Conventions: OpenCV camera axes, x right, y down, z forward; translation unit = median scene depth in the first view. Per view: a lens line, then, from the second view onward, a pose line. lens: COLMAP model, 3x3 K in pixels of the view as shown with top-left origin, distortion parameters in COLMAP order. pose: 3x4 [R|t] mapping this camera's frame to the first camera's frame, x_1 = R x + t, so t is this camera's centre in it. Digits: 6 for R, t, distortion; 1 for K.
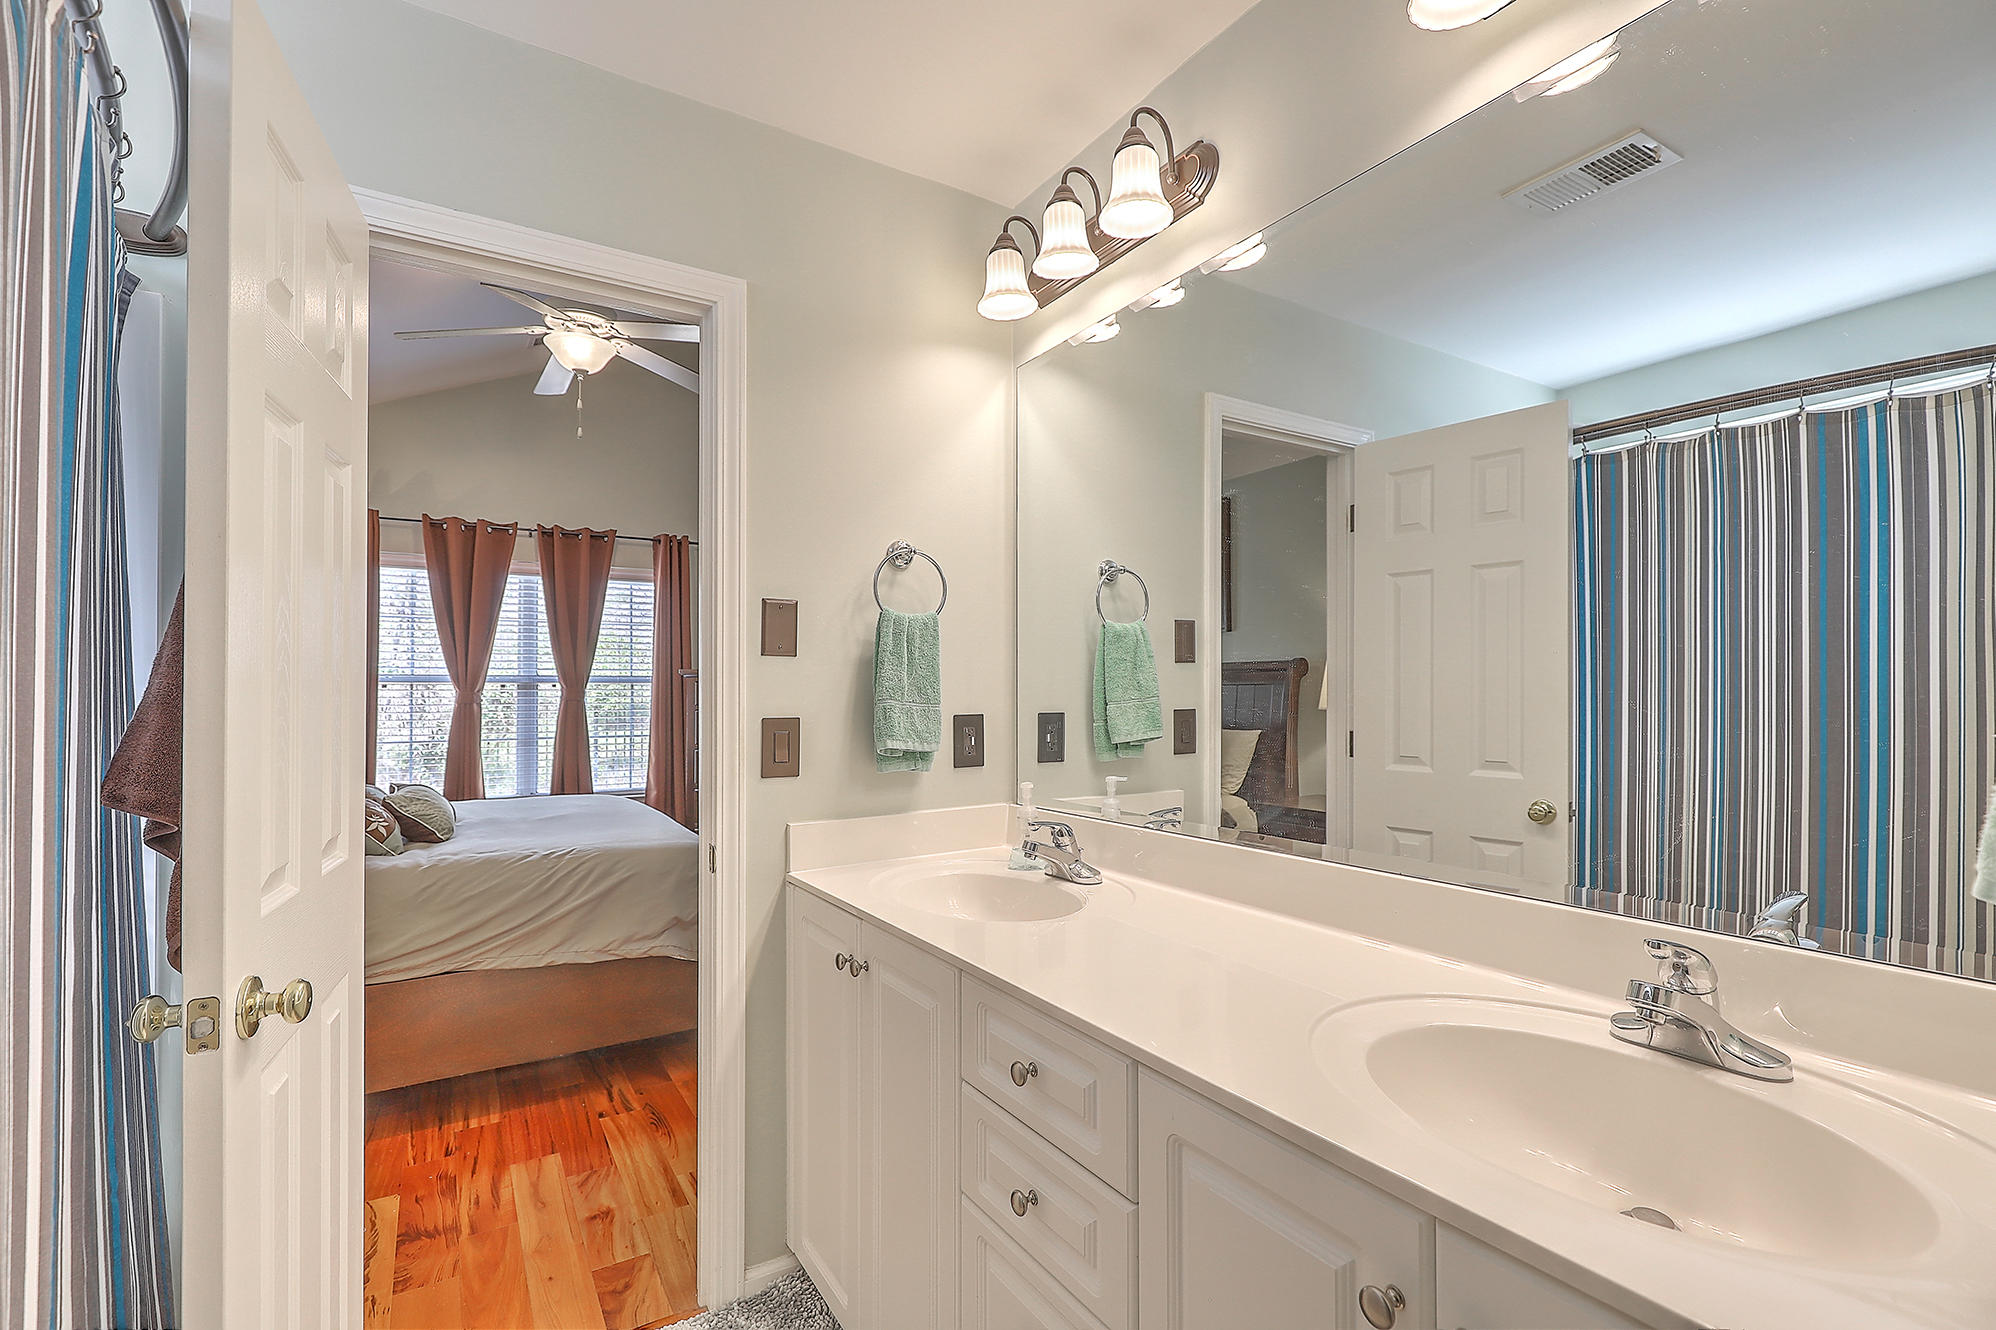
lens RADIAL K [[900.7, 0, 1011.5], [0, 900.7, 672.3], [0, 0, 1]] dist [0.000891, -0.001881]
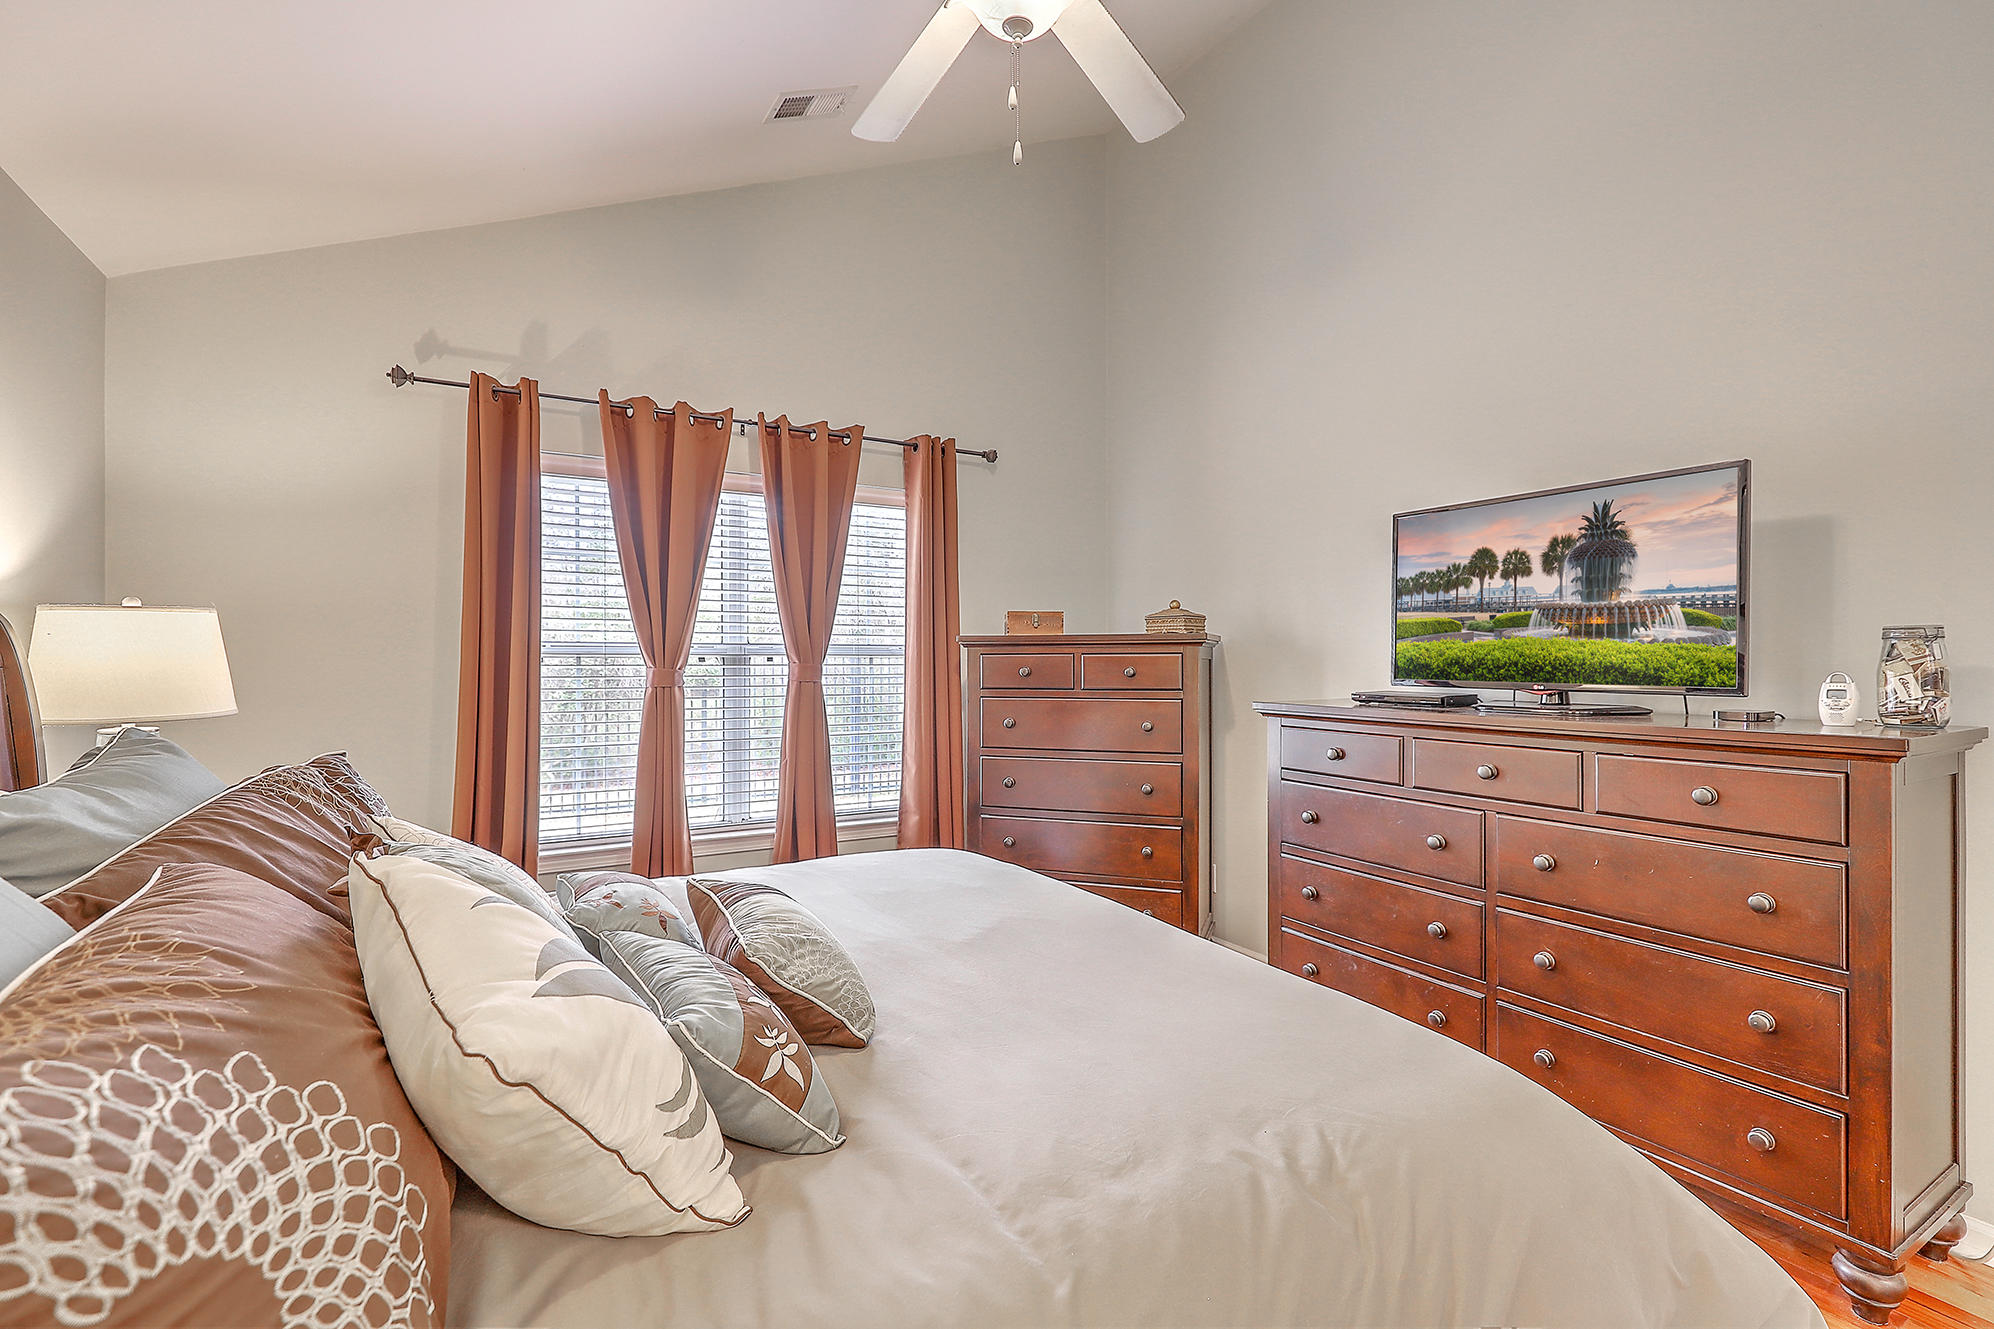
lens RADIAL K [[899.8, 0, 1008.2], [0, 899.8, 664.5], [0, 0, 1]] dist [0.000891, -0.001881]
pose [[0.999539, 0.003682, -0.030127, -0.318190], [-0.002821, 0.999587, 0.028592, -0.001442], [0.030220, -0.028494, 0.999137, 0.338794]]
